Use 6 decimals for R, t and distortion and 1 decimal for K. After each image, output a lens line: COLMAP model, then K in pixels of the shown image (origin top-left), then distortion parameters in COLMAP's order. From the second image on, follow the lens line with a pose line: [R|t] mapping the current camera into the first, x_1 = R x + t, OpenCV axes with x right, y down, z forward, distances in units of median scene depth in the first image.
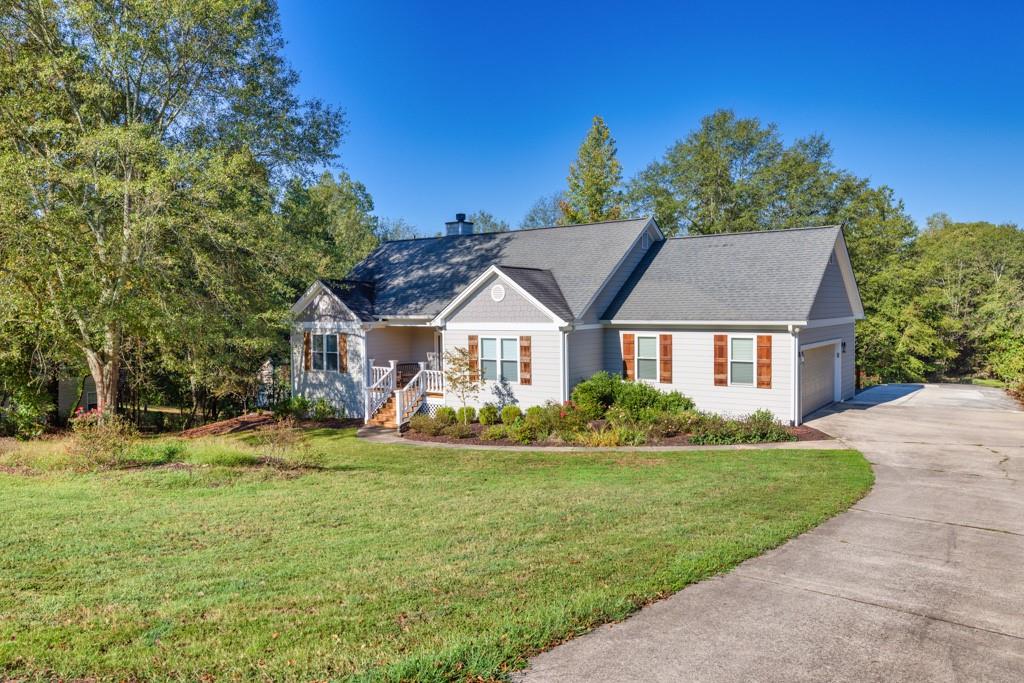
lens RADIAL K [[722.0, 0, 507.0], [0, 722.0, 342.7], [0, 0, 1]] dist [-0.003394, 0.000246]
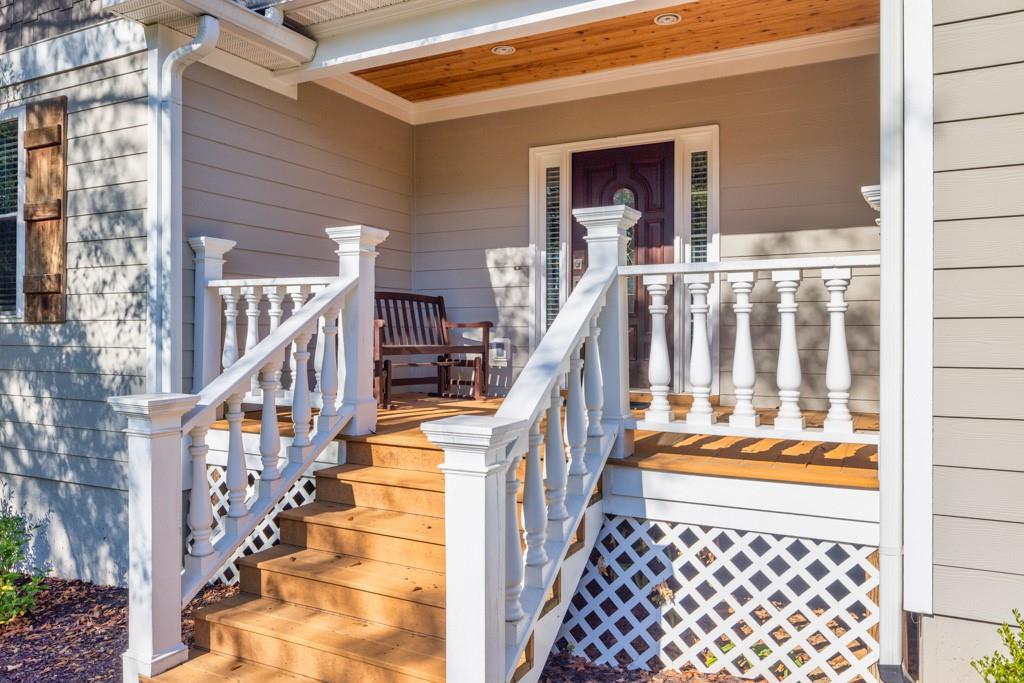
lens RADIAL K [[751.4, 0, 516.7], [0, 751.4, 340.8], [0, 0, 1]] dist [0.013565, -0.000908]
pose [[0.987046, 0.013628, 0.159858, -0.148185], [-0.006400, 0.998937, -0.045643, 0.055788], [-0.160310, 0.044029, 0.986084, 0.832263]]
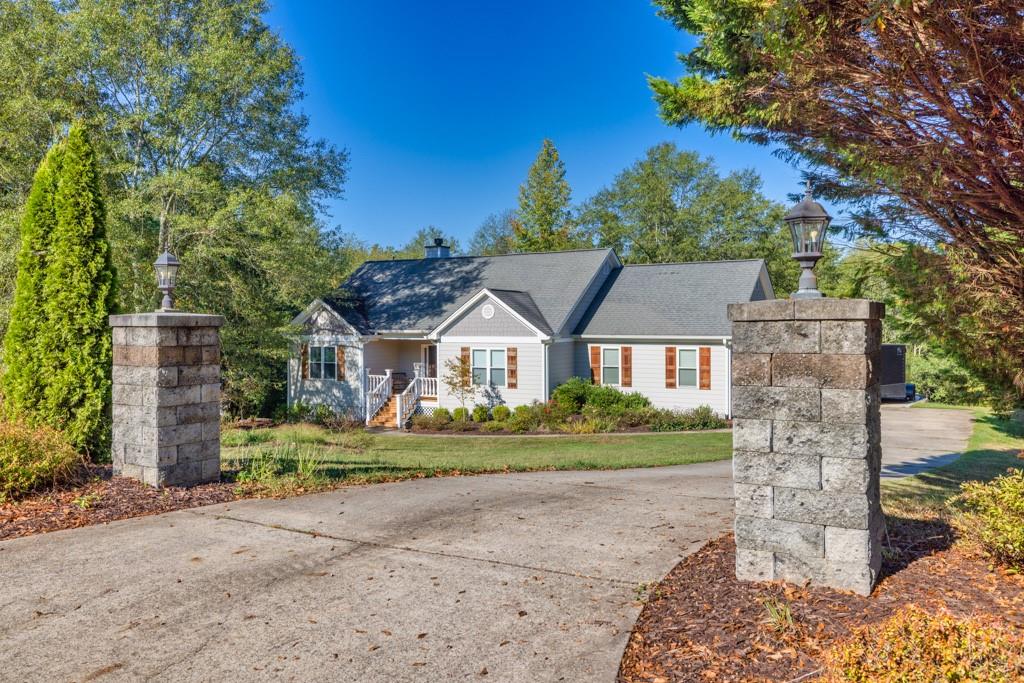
lens RADIAL K [[777.5, 0, 513.3], [0, 777.5, 335.8], [0, 0, 1]] dist [-0.006118, -0.000689]
pose [[0.994712, 0.004540, 0.102599, -0.088089], [-0.001432, 0.999538, -0.030353, 0.008570], [-0.102689, 0.030046, 0.994260, -0.240841]]
